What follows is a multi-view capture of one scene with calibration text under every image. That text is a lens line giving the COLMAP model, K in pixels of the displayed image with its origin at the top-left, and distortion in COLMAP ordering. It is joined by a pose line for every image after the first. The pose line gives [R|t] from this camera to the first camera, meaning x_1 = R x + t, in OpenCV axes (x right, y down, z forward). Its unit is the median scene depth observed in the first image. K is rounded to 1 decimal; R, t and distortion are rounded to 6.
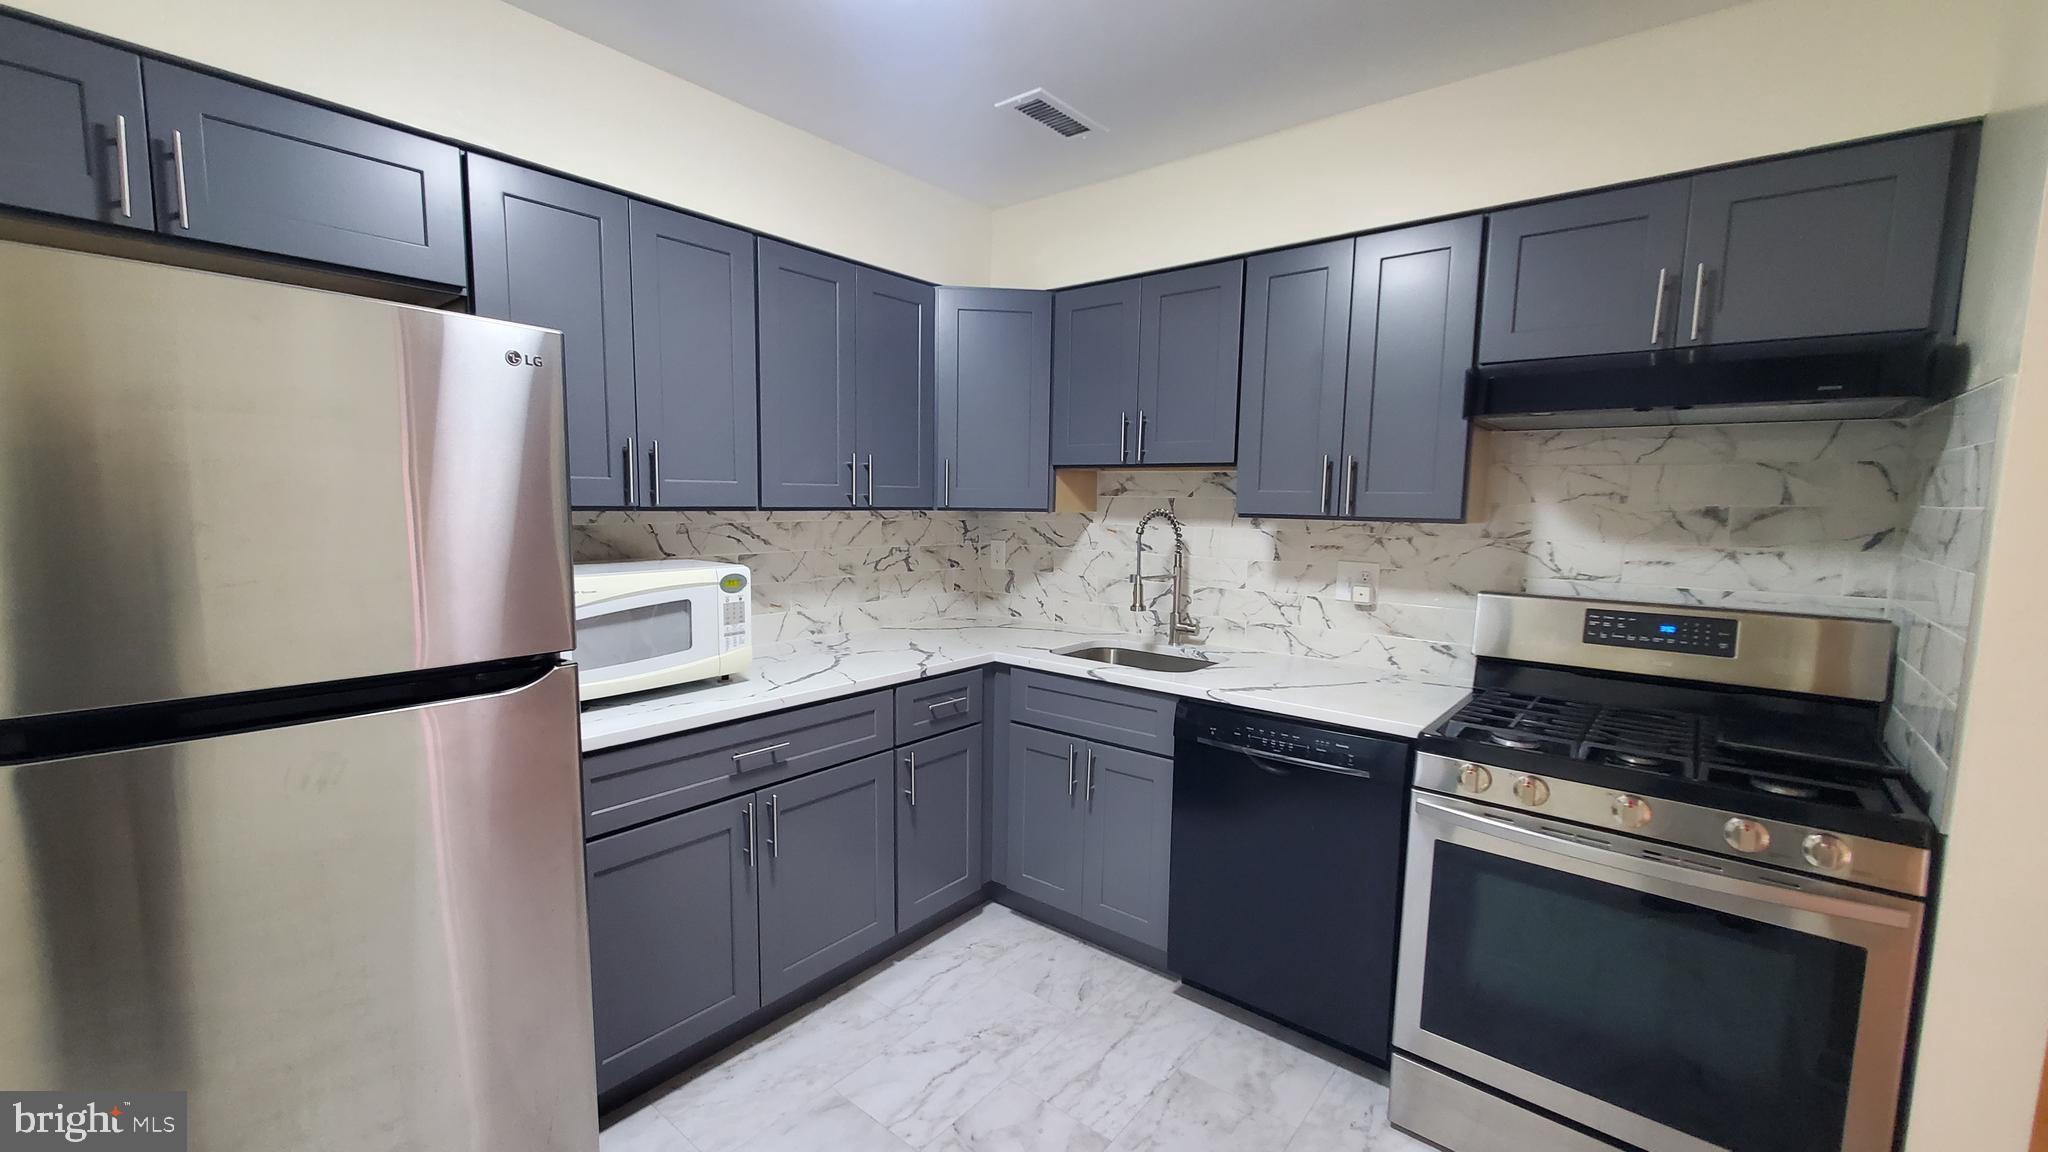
lens RADIAL K [[823.4, 0, 1005.8], [0, 823.4, 590.3], [0, 0, 1]] dist [0.002348, 0.000388]
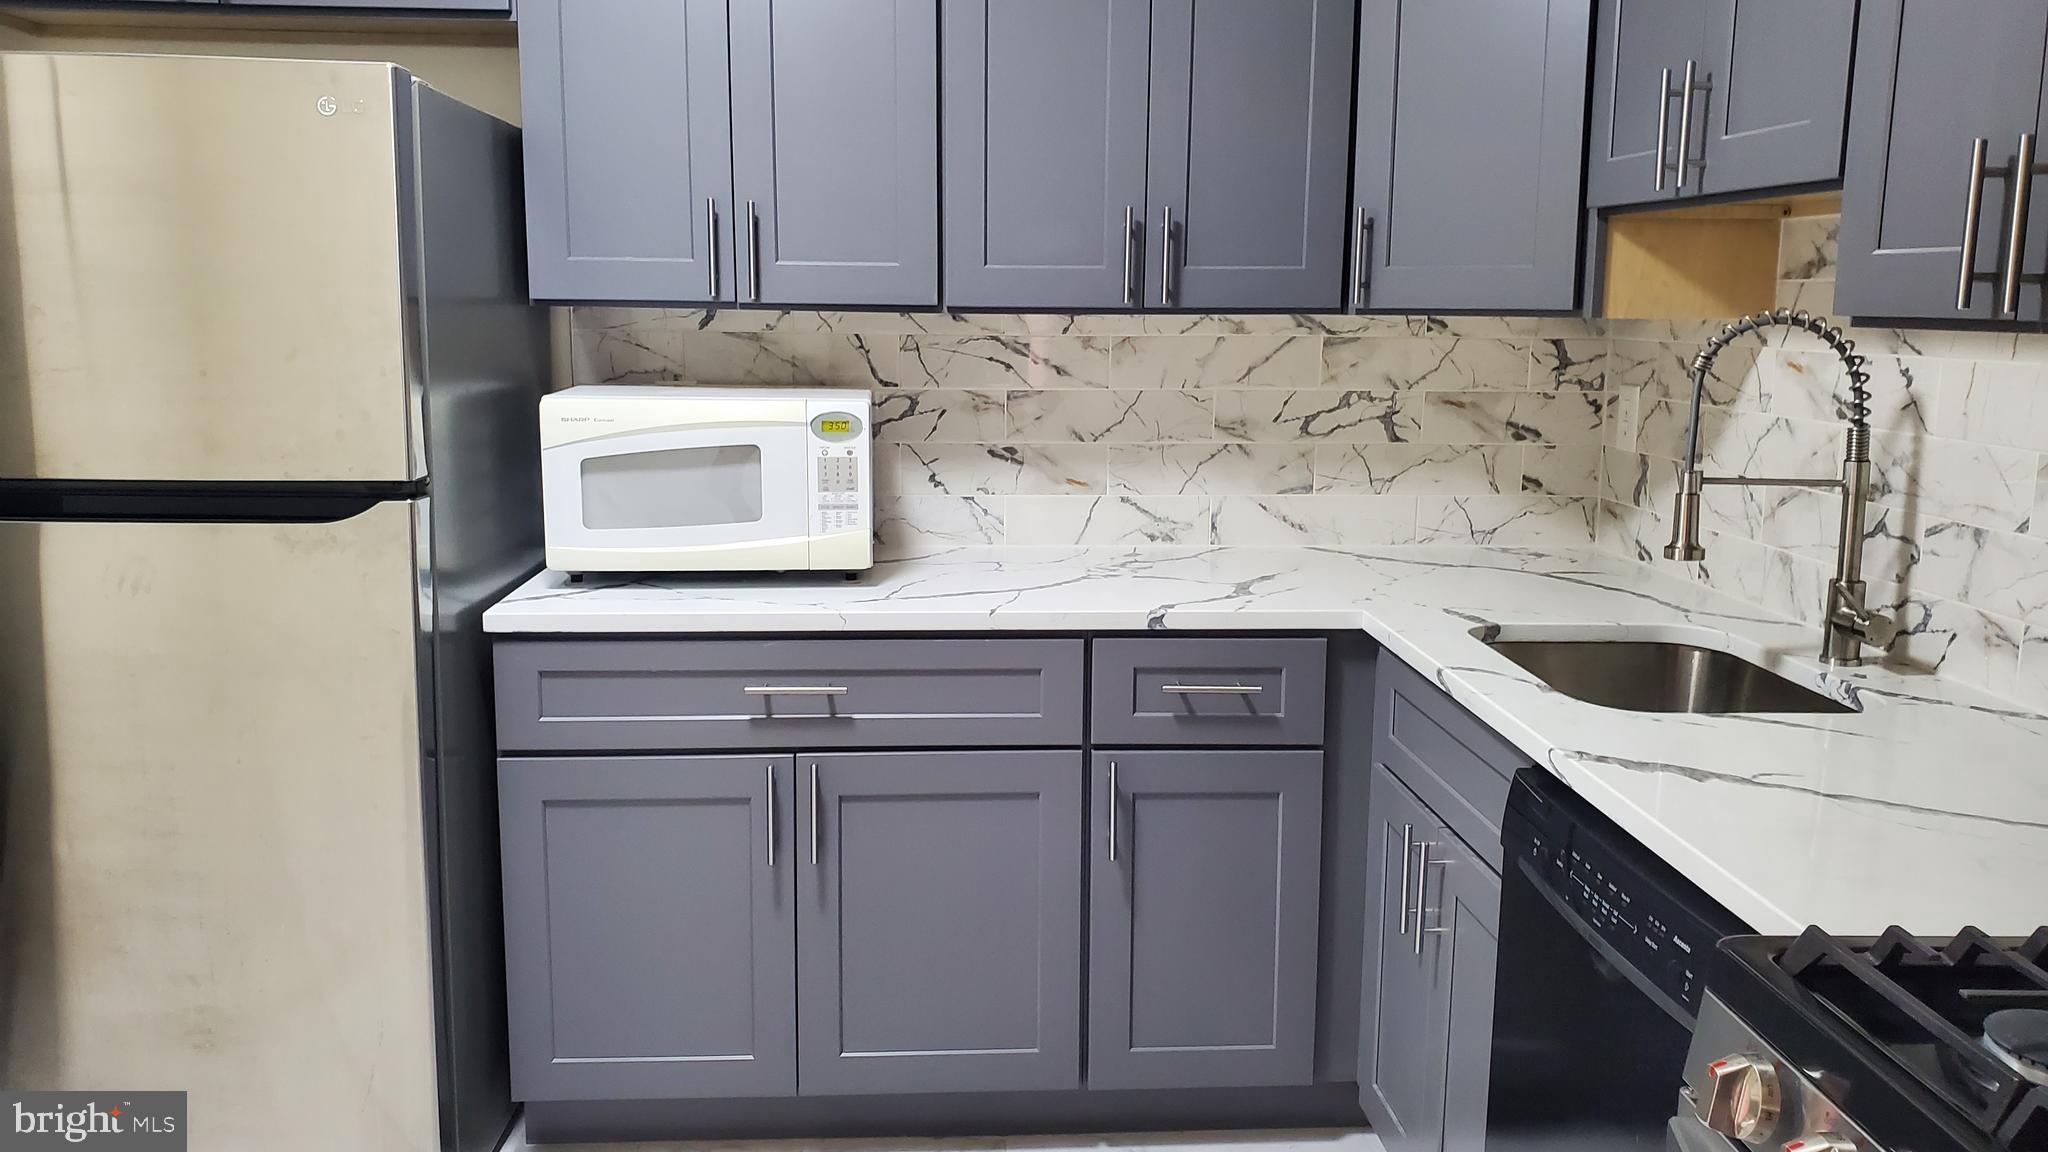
lens RADIAL K [[1635.2, 0, 1033.2], [0, 1635.2, 567.8], [0, 0, 1]] dist [0.074455, -0.097753]
pose [[0.674868, 0.112087, -0.729376, 0.533541], [-0.080789, 0.993678, 0.077952, -0.008391], [0.733502, 0.006318, 0.679657, 0.200867]]
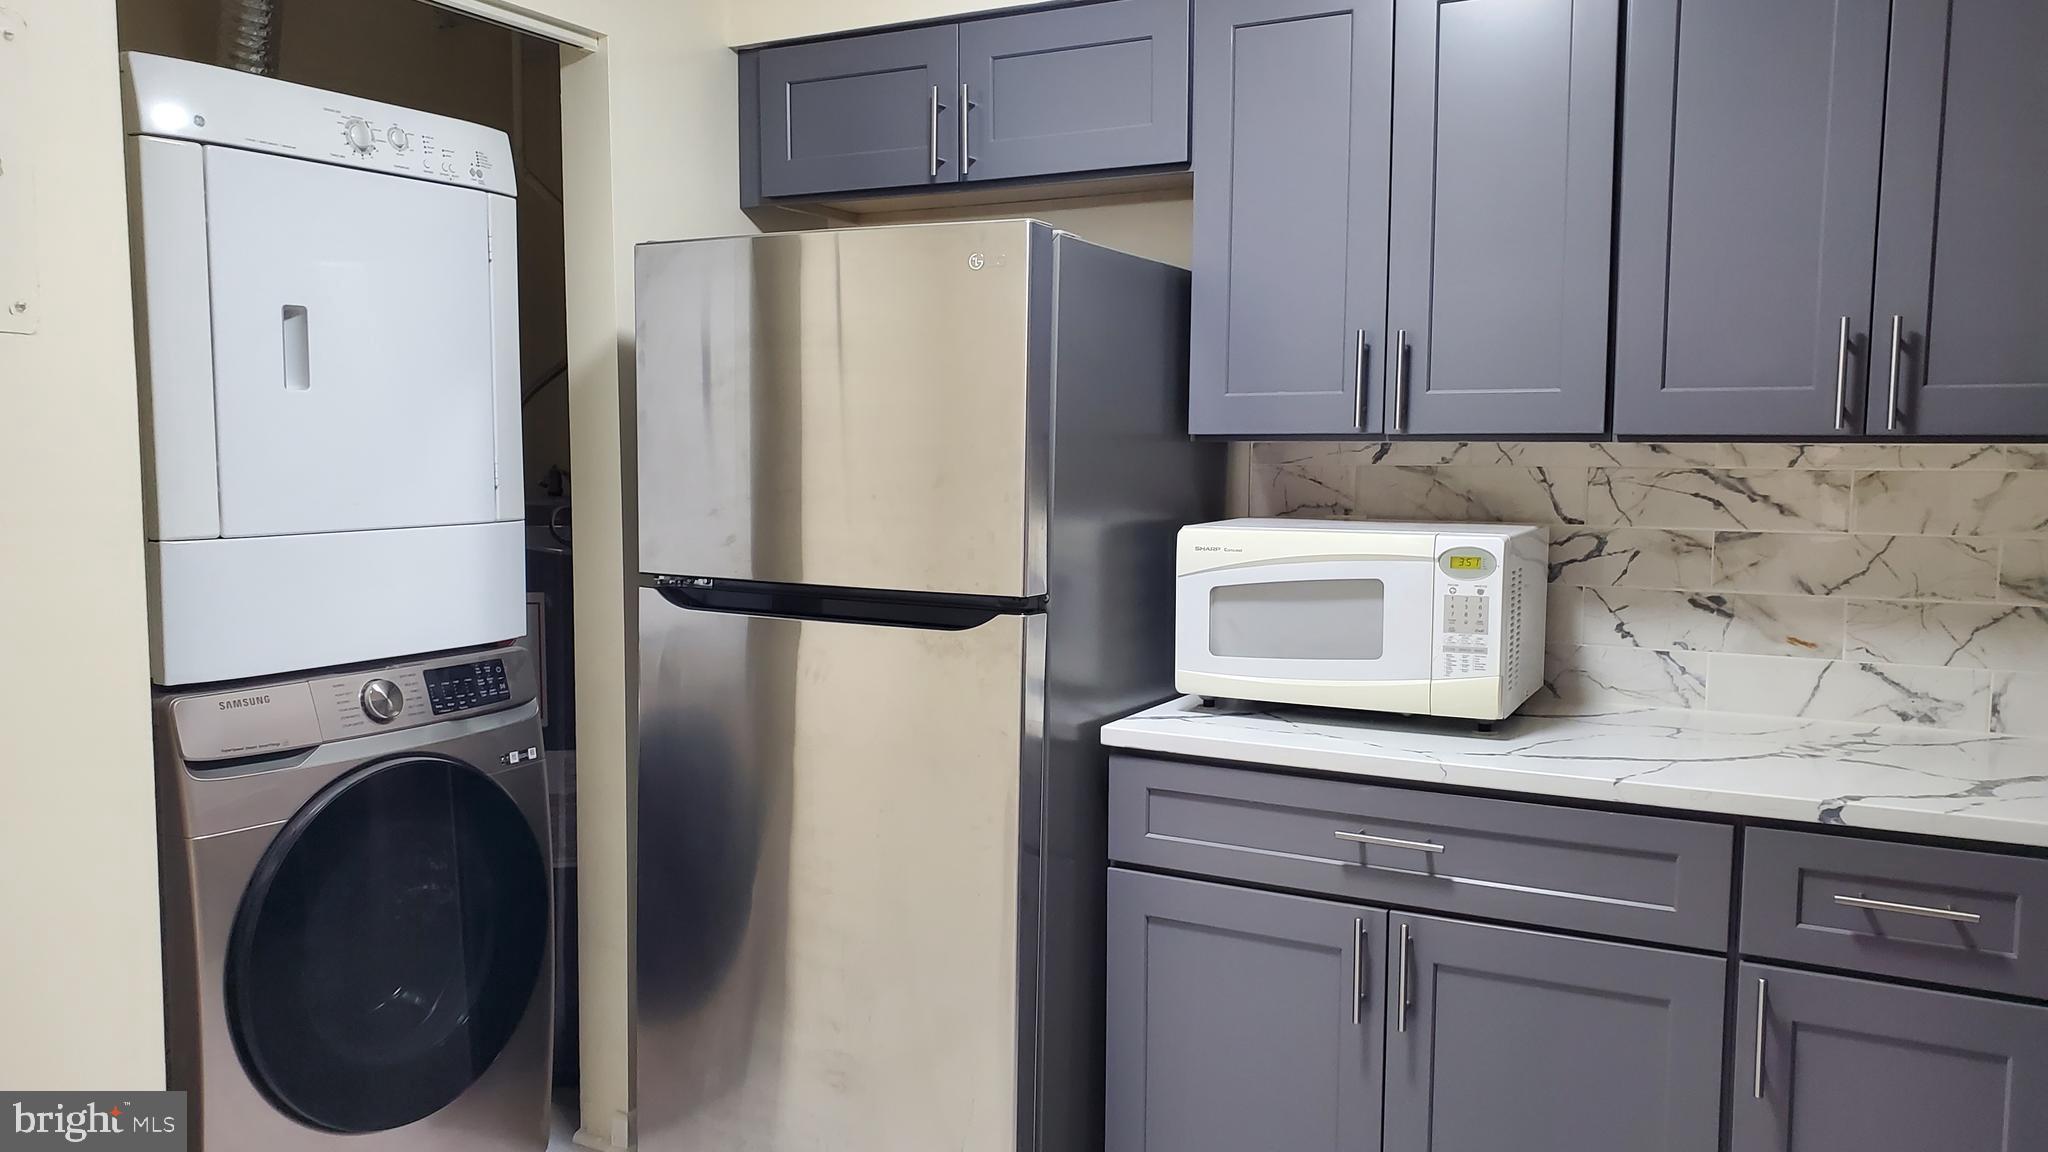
lens RADIAL K [[1635.2, 0, 984.4], [0, 1635.2, 594.8], [0, 0, 1]] dist [0.074455, -0.097753]
pose [[0.167575, 0.080601, -0.982559, 0.584691], [-0.110533, 0.991904, 0.062517, -0.016529], [0.979643, 0.098129, 0.175127, 0.355175]]
